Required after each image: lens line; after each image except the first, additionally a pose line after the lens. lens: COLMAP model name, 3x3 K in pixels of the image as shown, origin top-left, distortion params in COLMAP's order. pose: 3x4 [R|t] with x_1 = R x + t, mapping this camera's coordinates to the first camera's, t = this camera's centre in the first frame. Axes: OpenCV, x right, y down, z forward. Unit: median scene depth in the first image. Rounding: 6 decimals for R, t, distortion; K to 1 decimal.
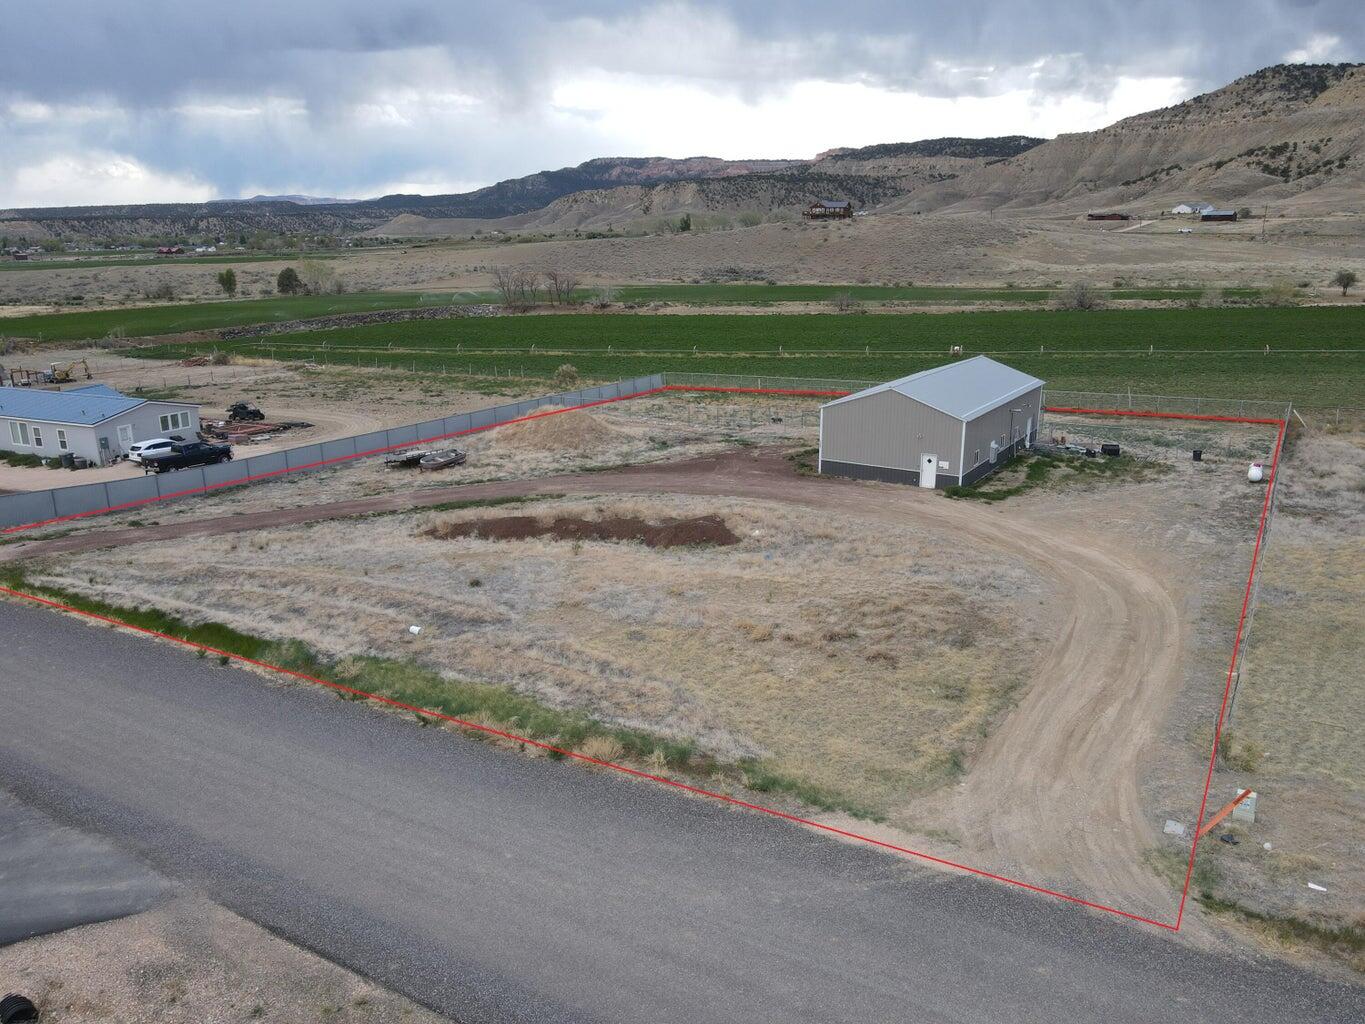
lens RADIAL K [[1009.6, 0, 678.0], [0, 1009.6, 509.4], [0, 0, 1]] dist [0.007660, 0.014827]
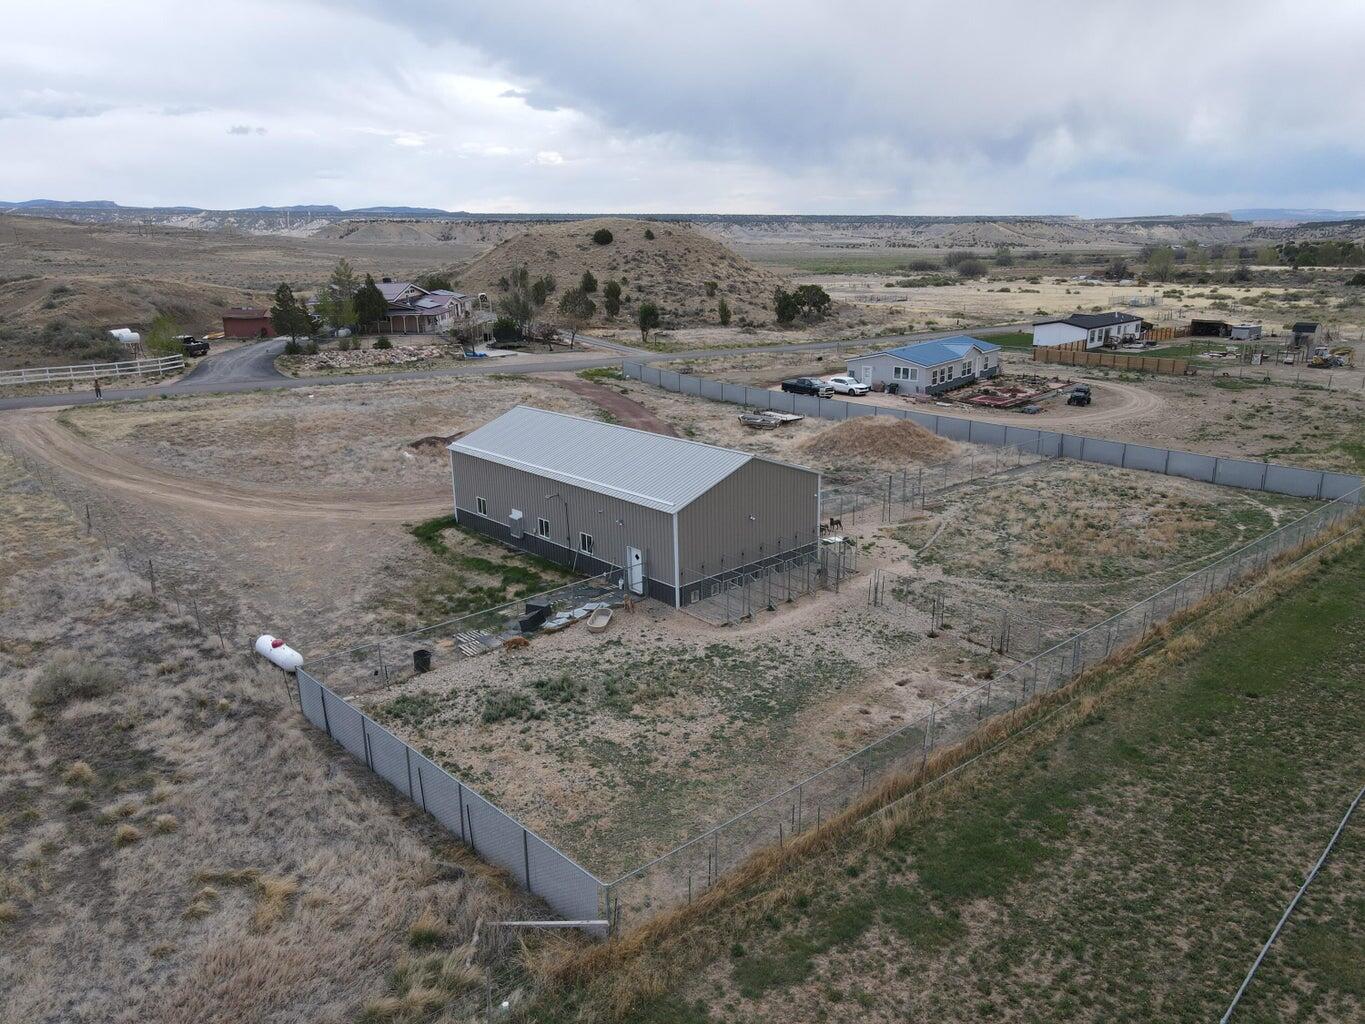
lens RADIAL K [[1009.6, 0, 683.0], [0, 1009.6, 515.5], [0, 0, 1]] dist [0.007660, 0.014827]
pose [[-0.255340, 0.280195, -0.925361, 0.798900], [-0.240525, 0.908589, 0.341486, -0.287978], [0.936456, 0.309768, -0.164606, 0.994157]]
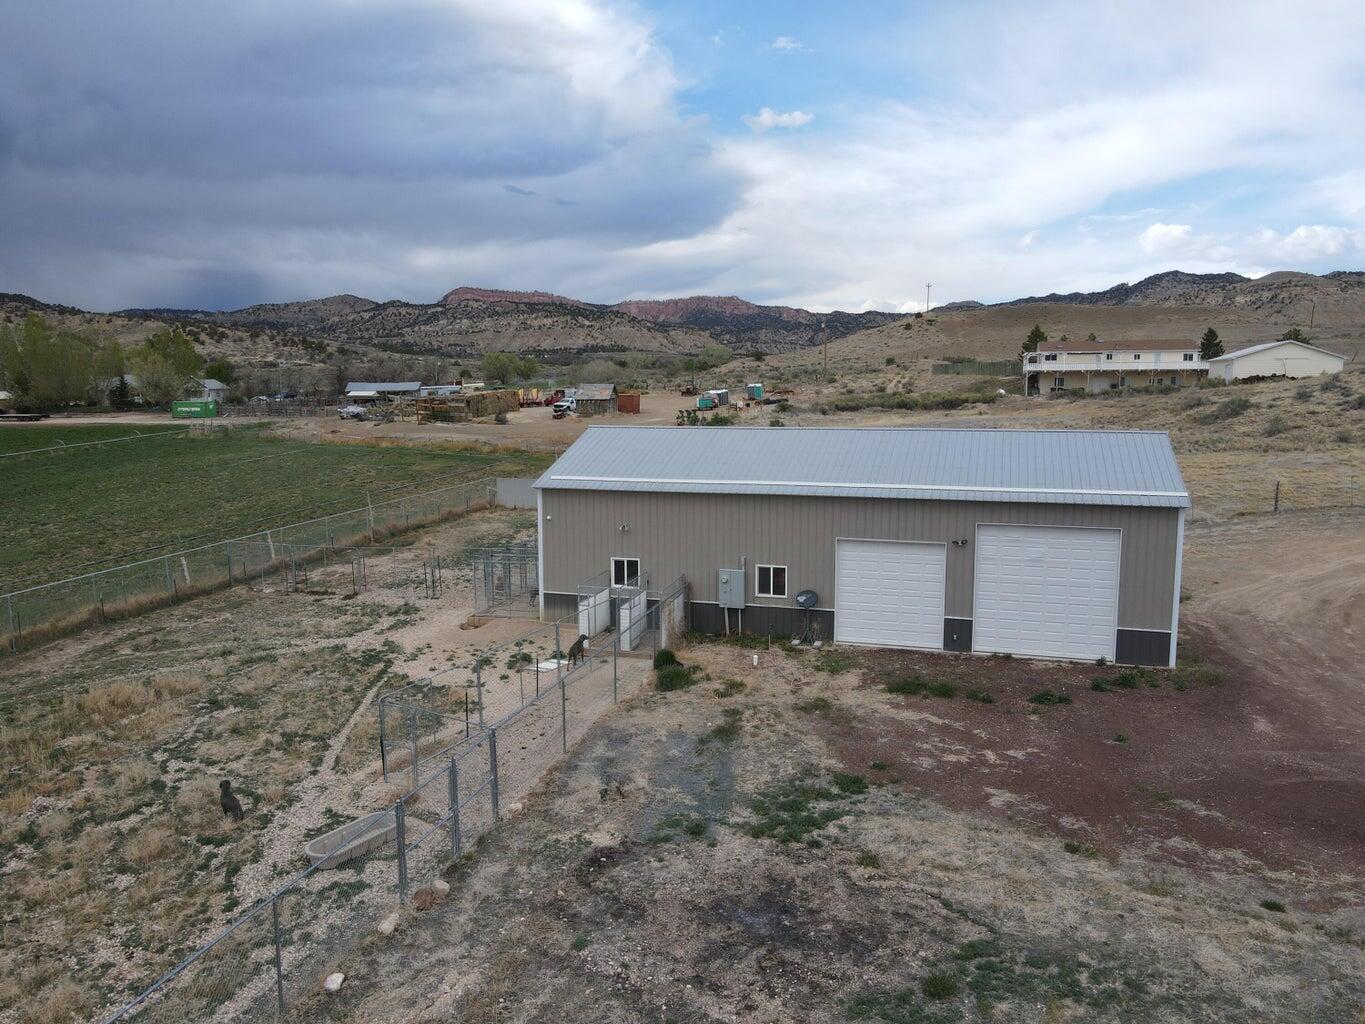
lens RADIAL K [[1009.6, 0, 678.9], [0, 1009.6, 537.5], [0, 0, 1]] dist [0.007660, 0.014827]
pose [[-0.262968, -0.139386, 0.954683, -0.150290], [0.262627, 0.941802, 0.209846, -0.177258], [-0.928372, 0.305909, -0.211057, 1.001995]]
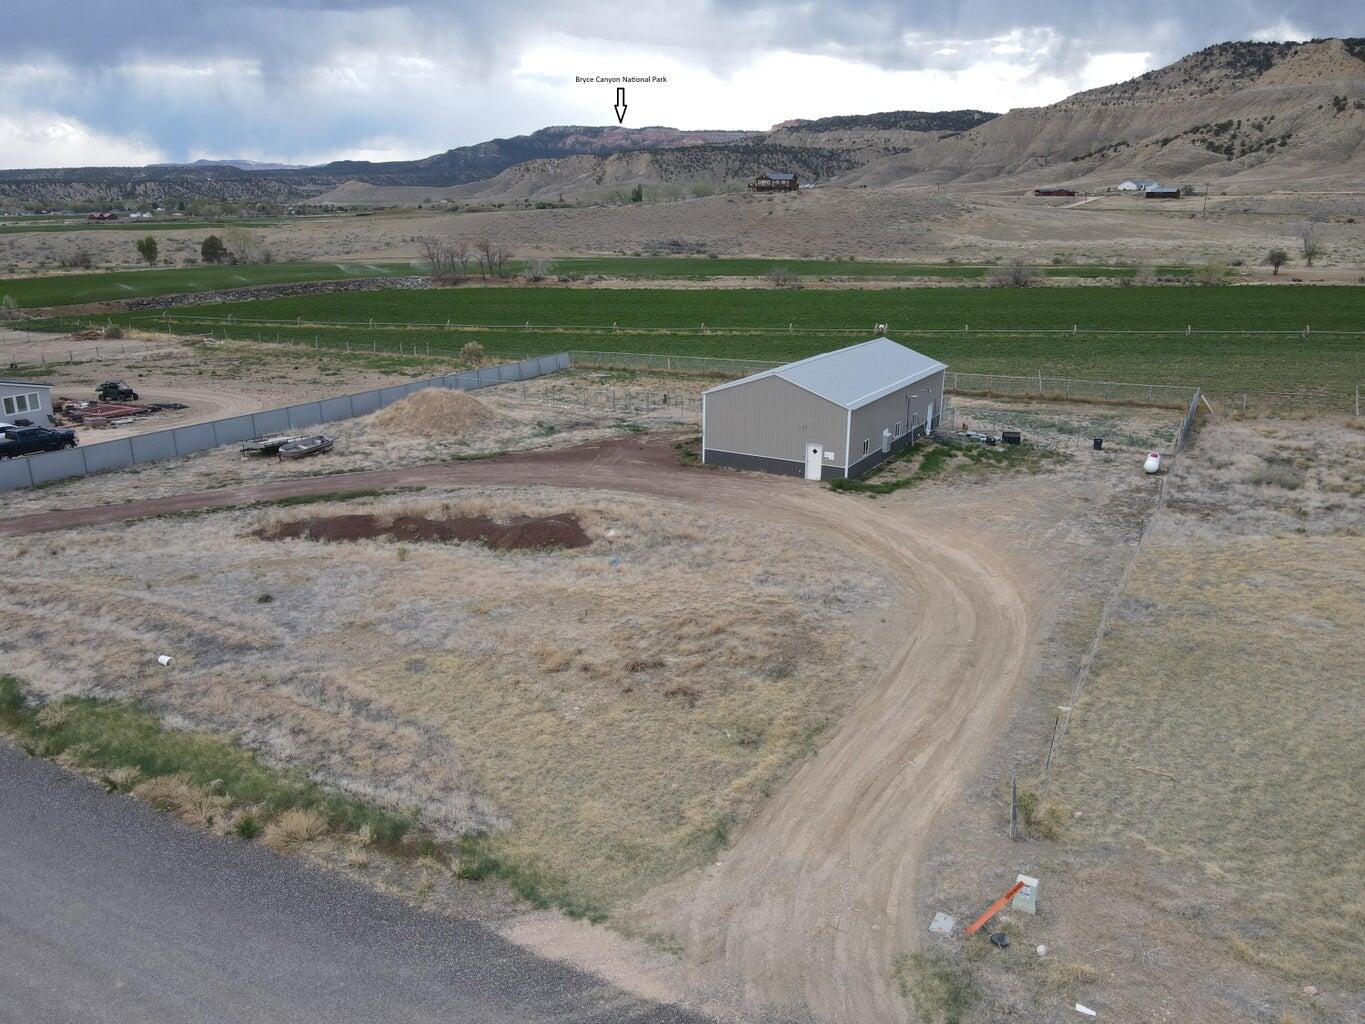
lens RADIAL K [[1009.6, 0, 679.8], [0, 1009.6, 512.7], [0, 0, 1]] dist [0.007660, 0.014827]
pose [[0.999030, -0.002500, 0.043960, 0.061020], [0.001211, 0.999569, 0.029335, -0.013836], [-0.044015, -0.029253, 0.998602, 0.046187]]
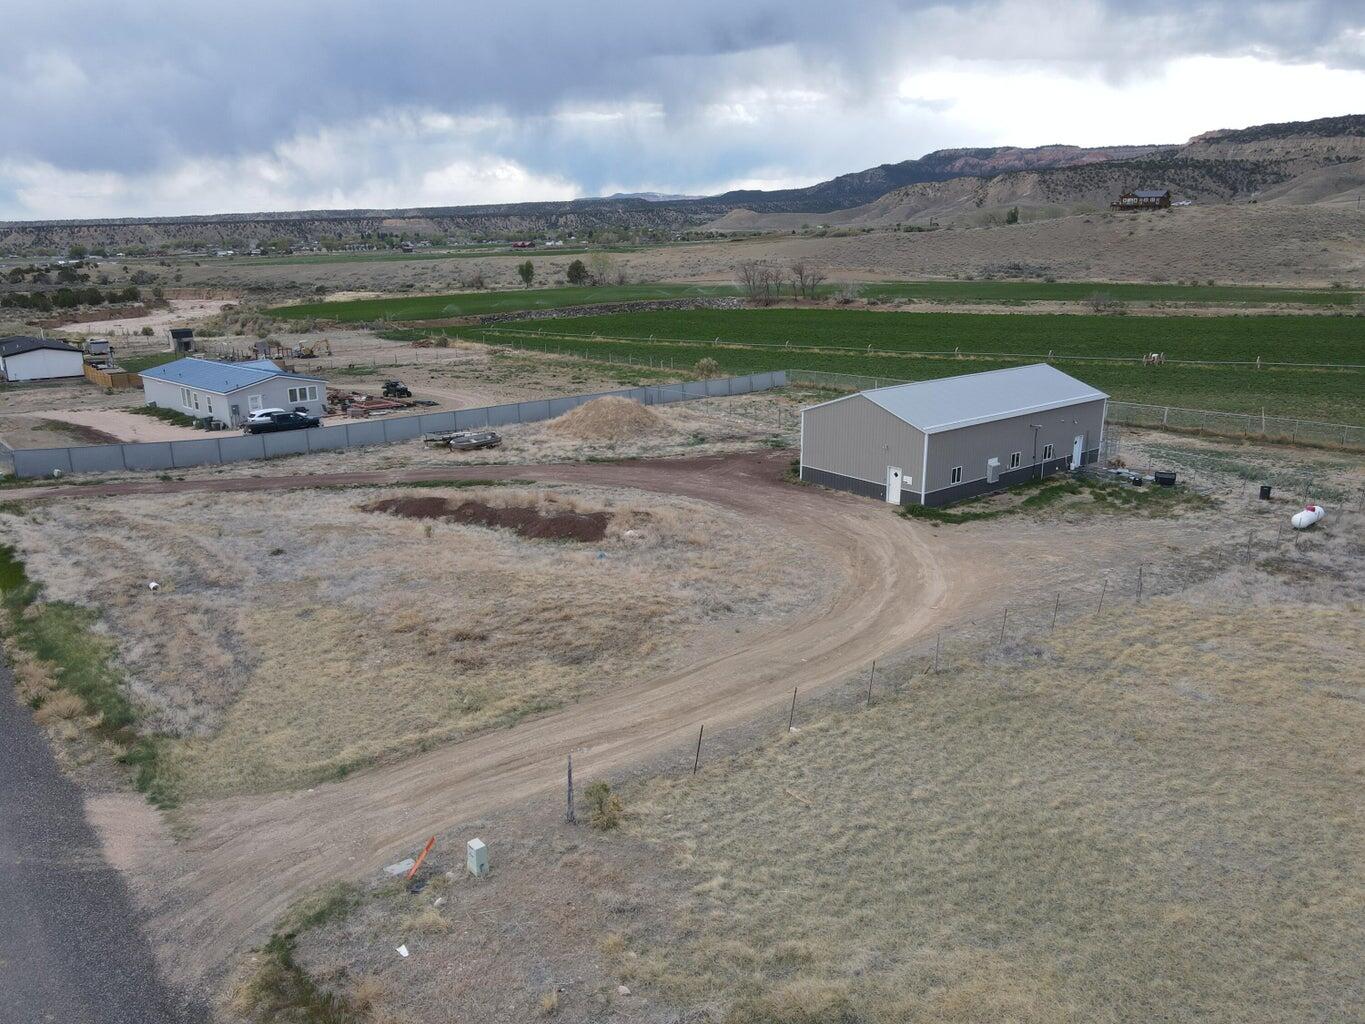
lens RADIAL K [[1009.6, 0, 679.7], [0, 1009.6, 503.0], [0, 0, 1]] dist [0.007660, 0.014827]
pose [[0.949264, 0.080858, -0.303908, 0.257215], [-0.080975, 0.996641, 0.012241, -0.013243], [0.303877, 0.012989, 0.952623, 0.049224]]
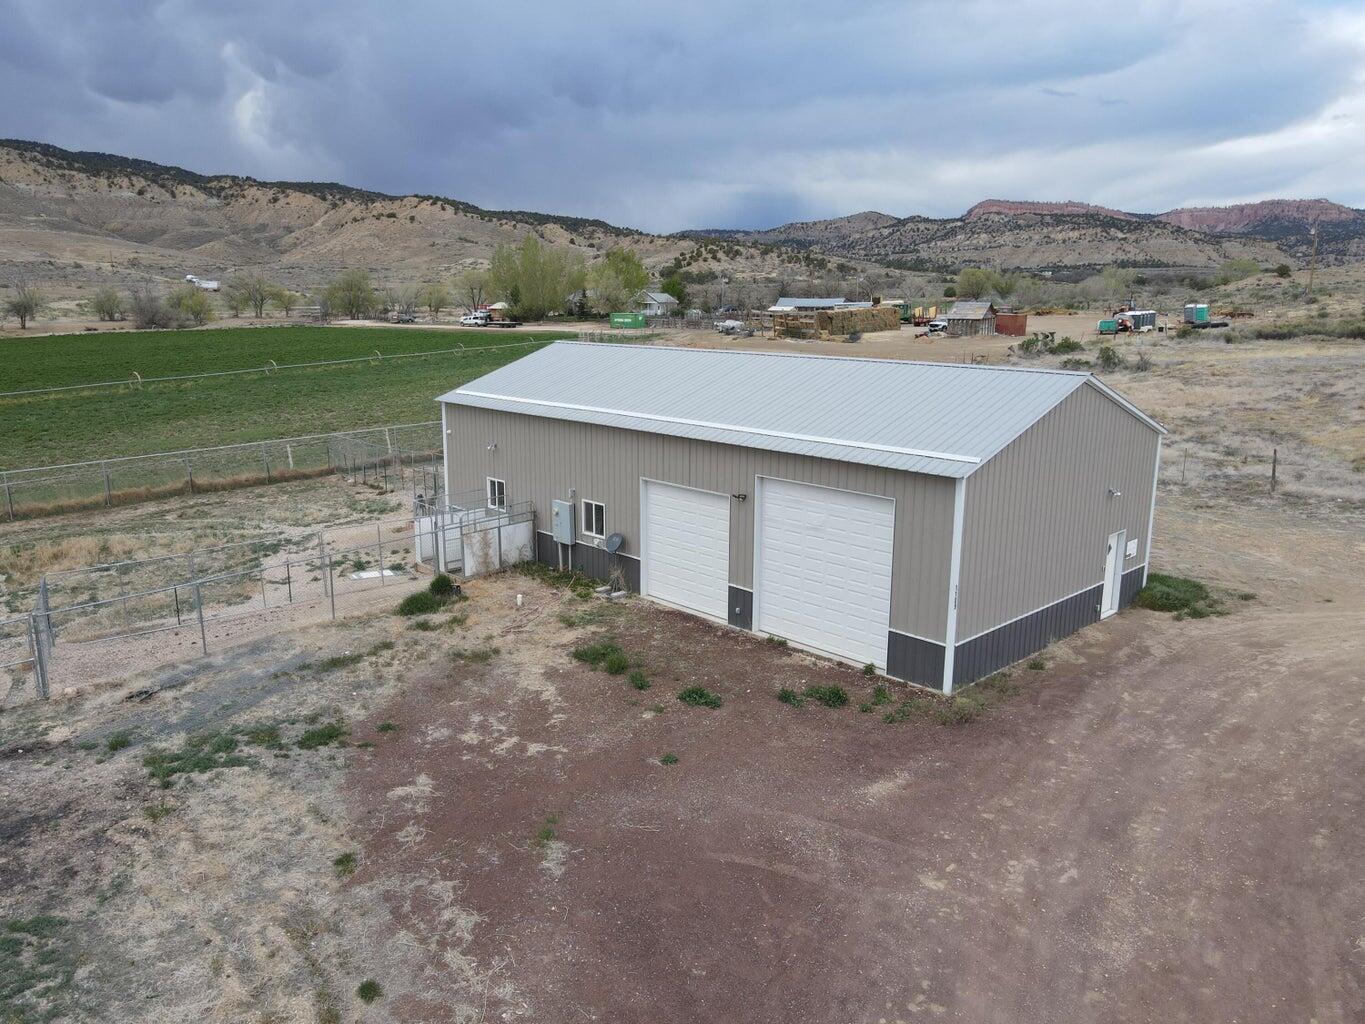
lens RADIAL K [[1009.6, 0, 679.7], [0, 1009.6, 493.3], [0, 0, 1]] dist [0.007660, 0.014827]
pose [[0.228416, -0.177138, 0.957313, -0.124426], [0.249502, 0.961120, 0.118311, -0.118507], [-0.941050, 0.211827, 0.263731, 0.785768]]
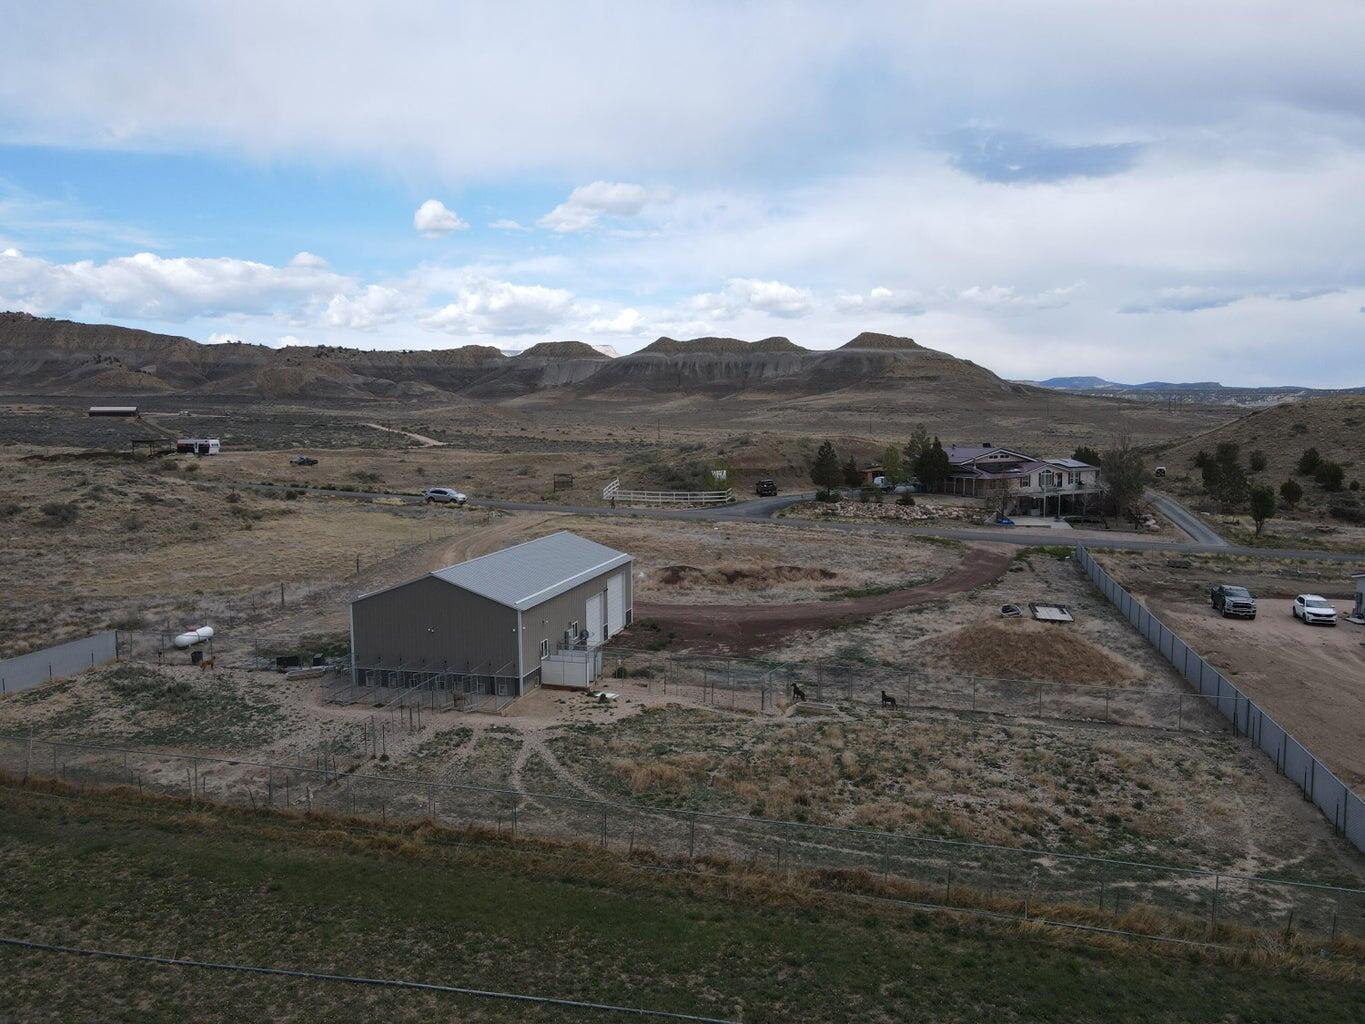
lens RADIAL K [[1009.6, 0, 687.9], [0, 1009.6, 513.8], [0, 0, 1]] dist [0.007660, 0.014827]
pose [[-0.947584, 0.046079, -0.316167, 0.323020], [-0.070452, 0.935056, 0.347430, -0.396633], [0.311643, 0.351494, -0.882797, 1.502172]]
